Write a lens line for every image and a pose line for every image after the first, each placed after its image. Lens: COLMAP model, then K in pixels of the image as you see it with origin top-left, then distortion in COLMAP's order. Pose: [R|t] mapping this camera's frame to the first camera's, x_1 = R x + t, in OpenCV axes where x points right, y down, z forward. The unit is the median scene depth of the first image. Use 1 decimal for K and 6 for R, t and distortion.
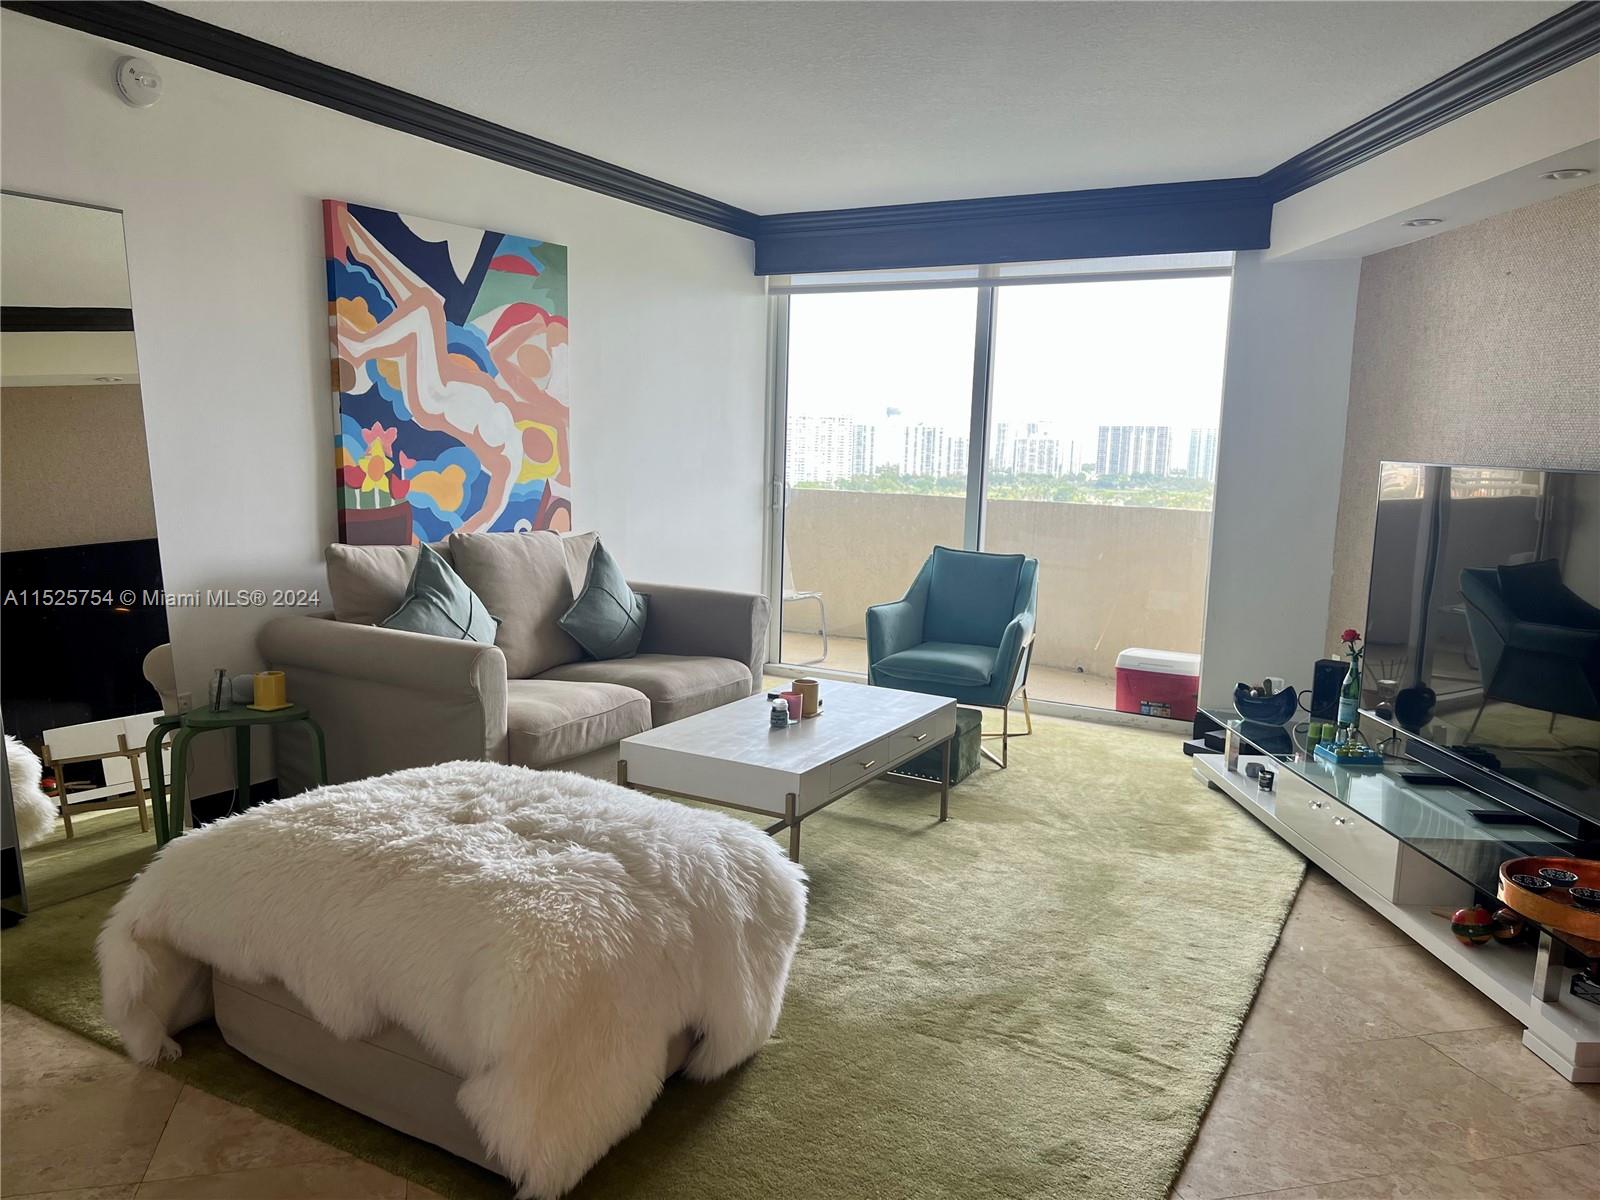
lens RADIAL K [[1180.7, 0, 797.5], [0, 1180.7, 603.3], [0, 0, 1]] dist [-0.011989, -0.015858]
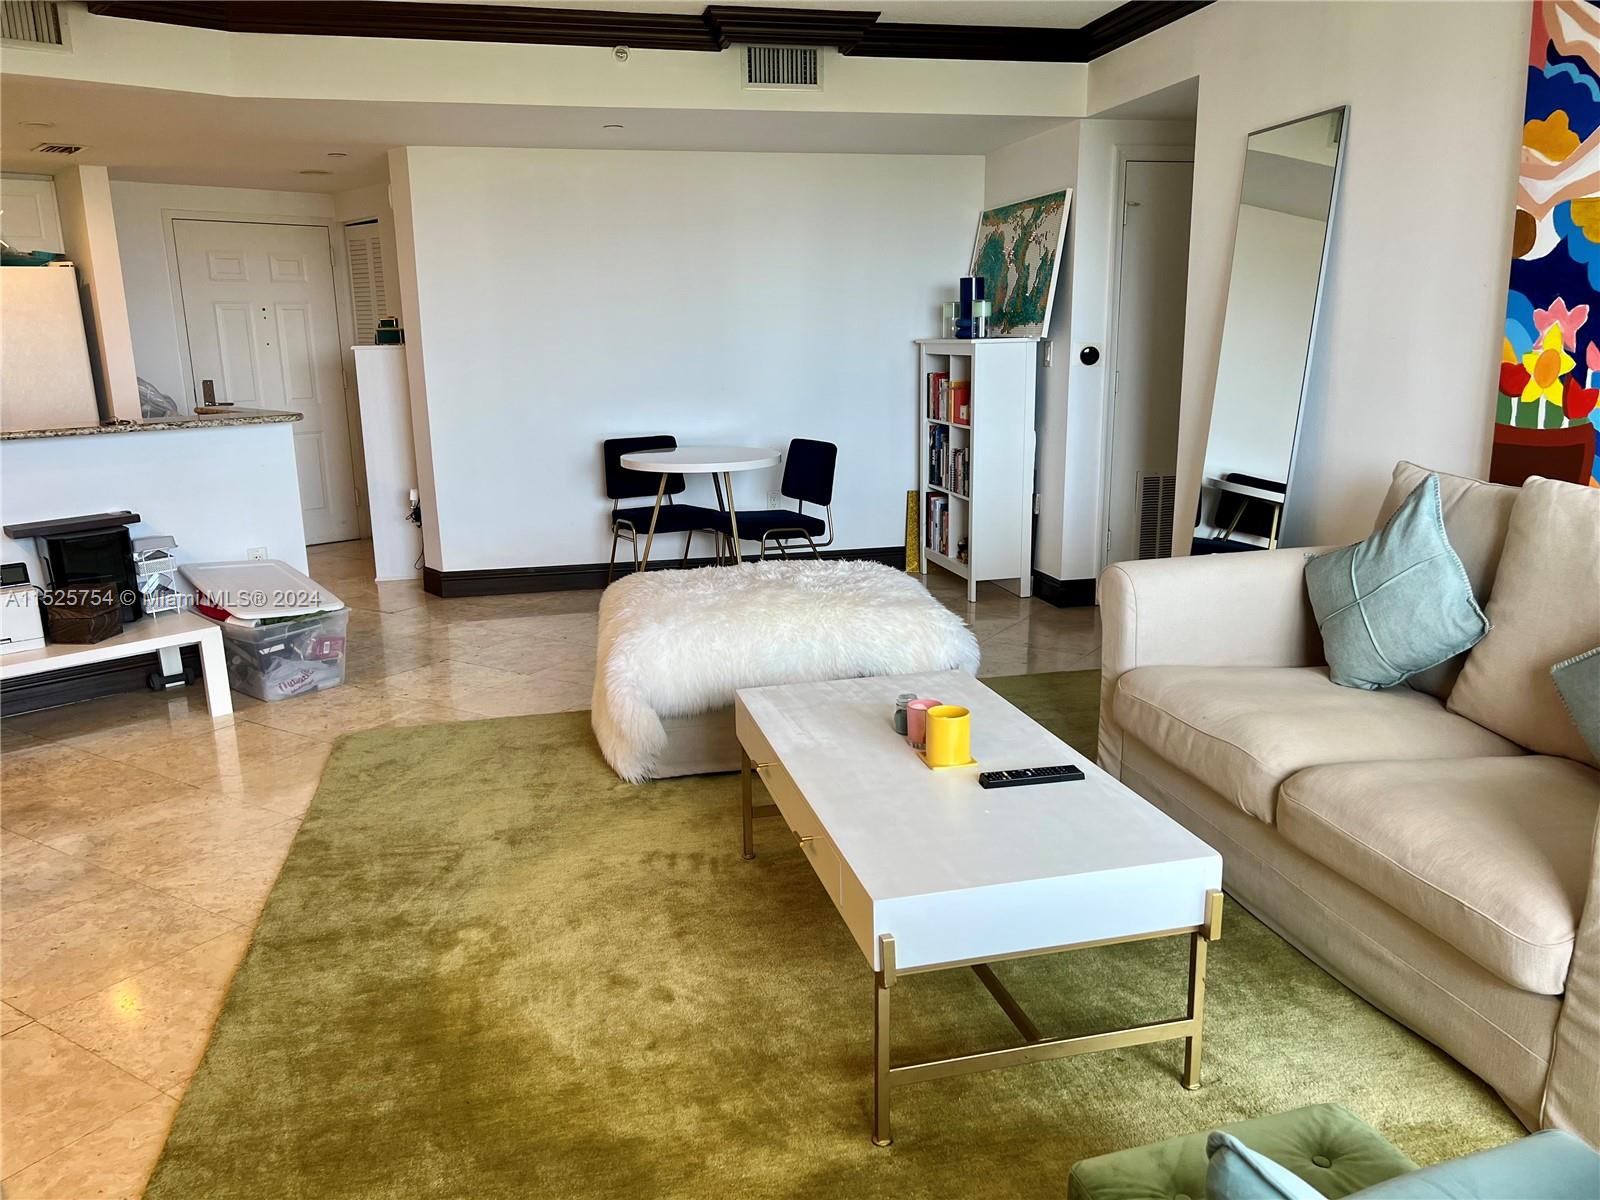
lens RADIAL K [[1180.7, 0, 798.8], [0, 1180.7, 602.8], [0, 0, 1]] dist [-0.011989, -0.015858]
pose [[-0.737390, 0.136430, -0.661545, 0.417755], [-0.094651, 0.948856, 0.301185, -0.149483], [0.668802, 0.284707, -0.686764, 1.220992]]
